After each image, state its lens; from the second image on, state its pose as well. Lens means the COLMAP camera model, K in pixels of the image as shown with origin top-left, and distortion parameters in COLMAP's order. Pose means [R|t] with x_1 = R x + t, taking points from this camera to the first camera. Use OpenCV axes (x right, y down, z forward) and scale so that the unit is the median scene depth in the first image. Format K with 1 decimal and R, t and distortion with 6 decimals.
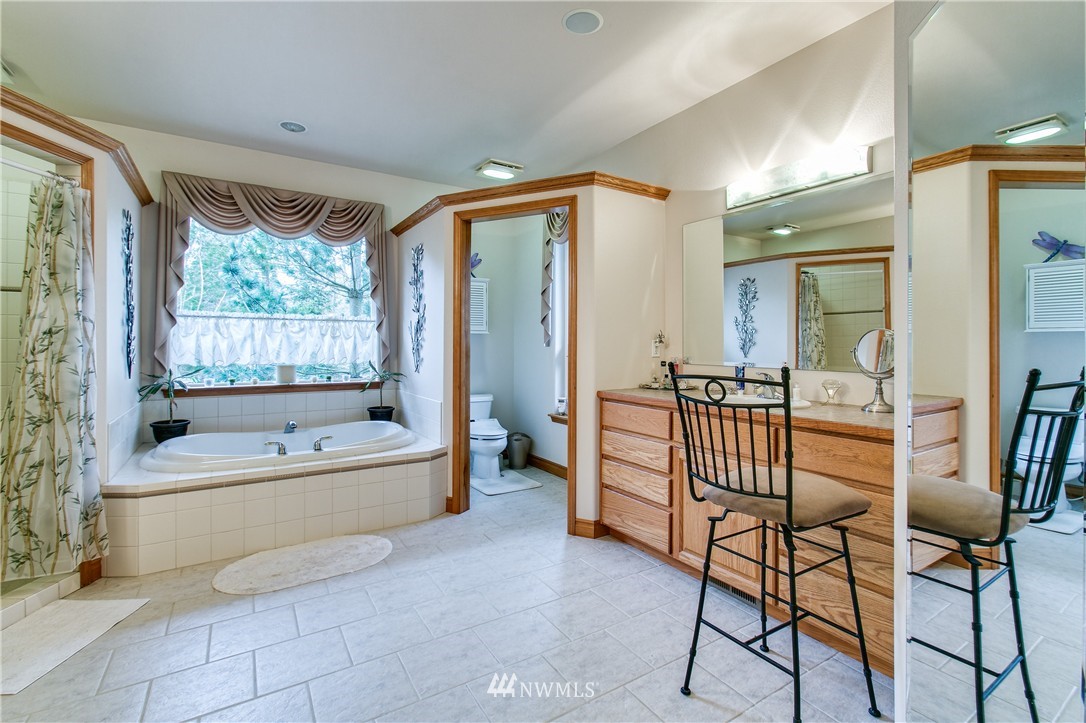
lens RADIAL K [[491.3, 0, 547.3], [0, 491.3, 345.9], [0, 0, 1]] dist [-0.000324, 0.008821]
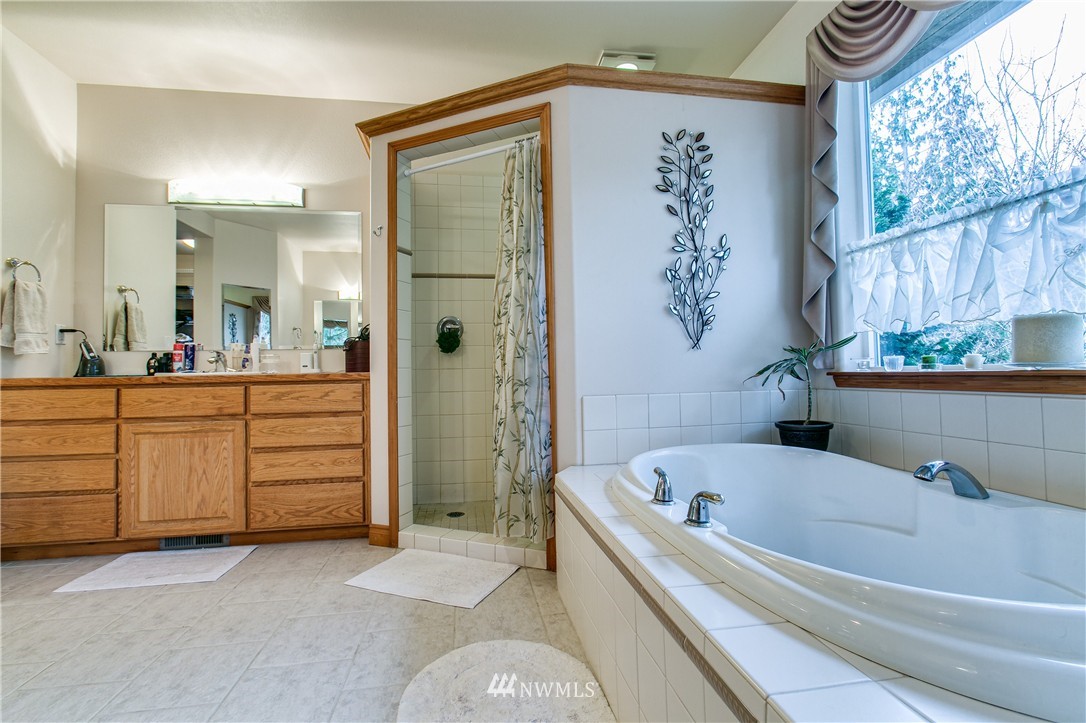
lens RADIAL K [[491.3, 0, 547.3], [0, 491.3, 345.9], [0, 0, 1]] dist [-0.000324, 0.008821]
pose [[-0.389451, -0.056408, -0.919318, -0.064195], [0.004430, 0.997997, -0.063112, 0.092296], [0.921036, -0.028652, -0.388421, 0.905018]]
